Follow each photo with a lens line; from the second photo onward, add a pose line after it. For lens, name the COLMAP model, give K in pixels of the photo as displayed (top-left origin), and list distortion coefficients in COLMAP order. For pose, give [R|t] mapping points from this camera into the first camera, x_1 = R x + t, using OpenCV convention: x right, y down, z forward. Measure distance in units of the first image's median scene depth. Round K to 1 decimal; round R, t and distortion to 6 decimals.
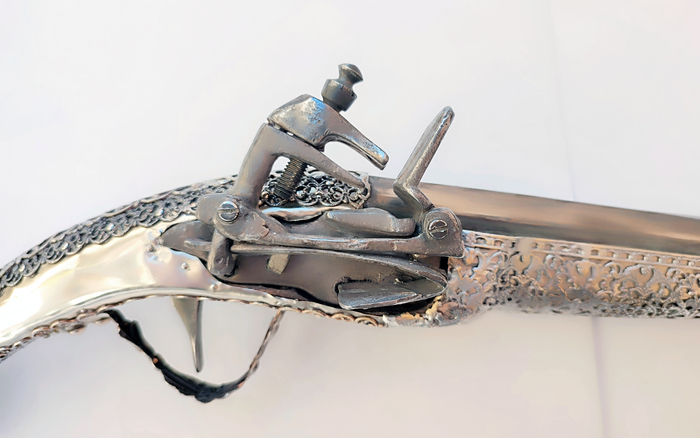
lens RADIAL K [[585.2, 0, 350.0], [0, 585.2, 219.0], [0, 0, 1]] dist [0.002840, -0.005910]
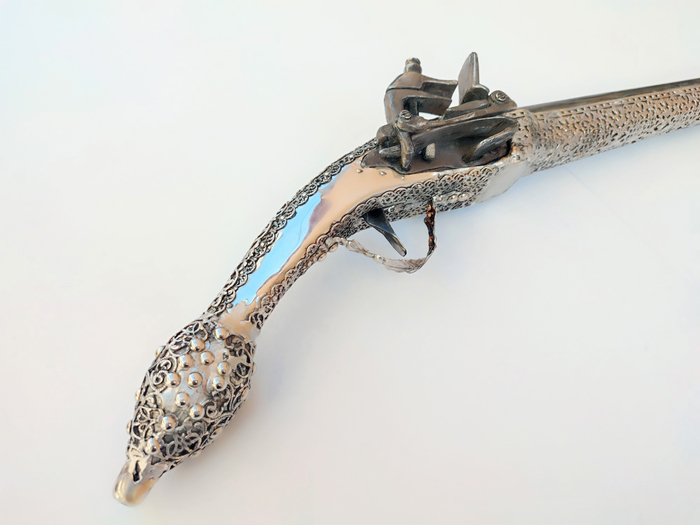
lens RADIAL K [[509.4, 0, 350.0], [0, 509.4, 262.5], [0, 0, 1]] dist [0.003354, 0.000752]
pose [[0.882089, -0.345327, 0.320417, -0.929513], [0.438615, 0.850191, -0.291192, 0.687929], [-0.171859, 0.397397, 0.901410, -0.189210]]
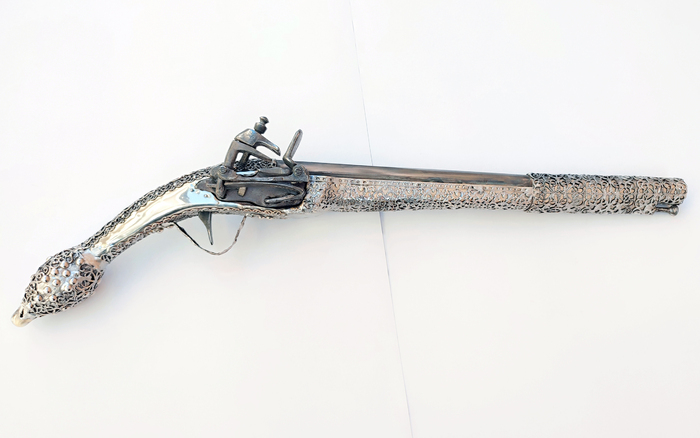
lens RADIAL K [[585.2, 0, 350.0], [0, 585.2, 219.0], [0, 0, 1]] dist [0.002840, -0.005910]
pose [[0.994553, -0.073970, 0.073433, 0.161987], [0.081099, 0.991739, -0.099384, 0.504852], [-0.065475, 0.104798, 0.992336, -1.661268]]
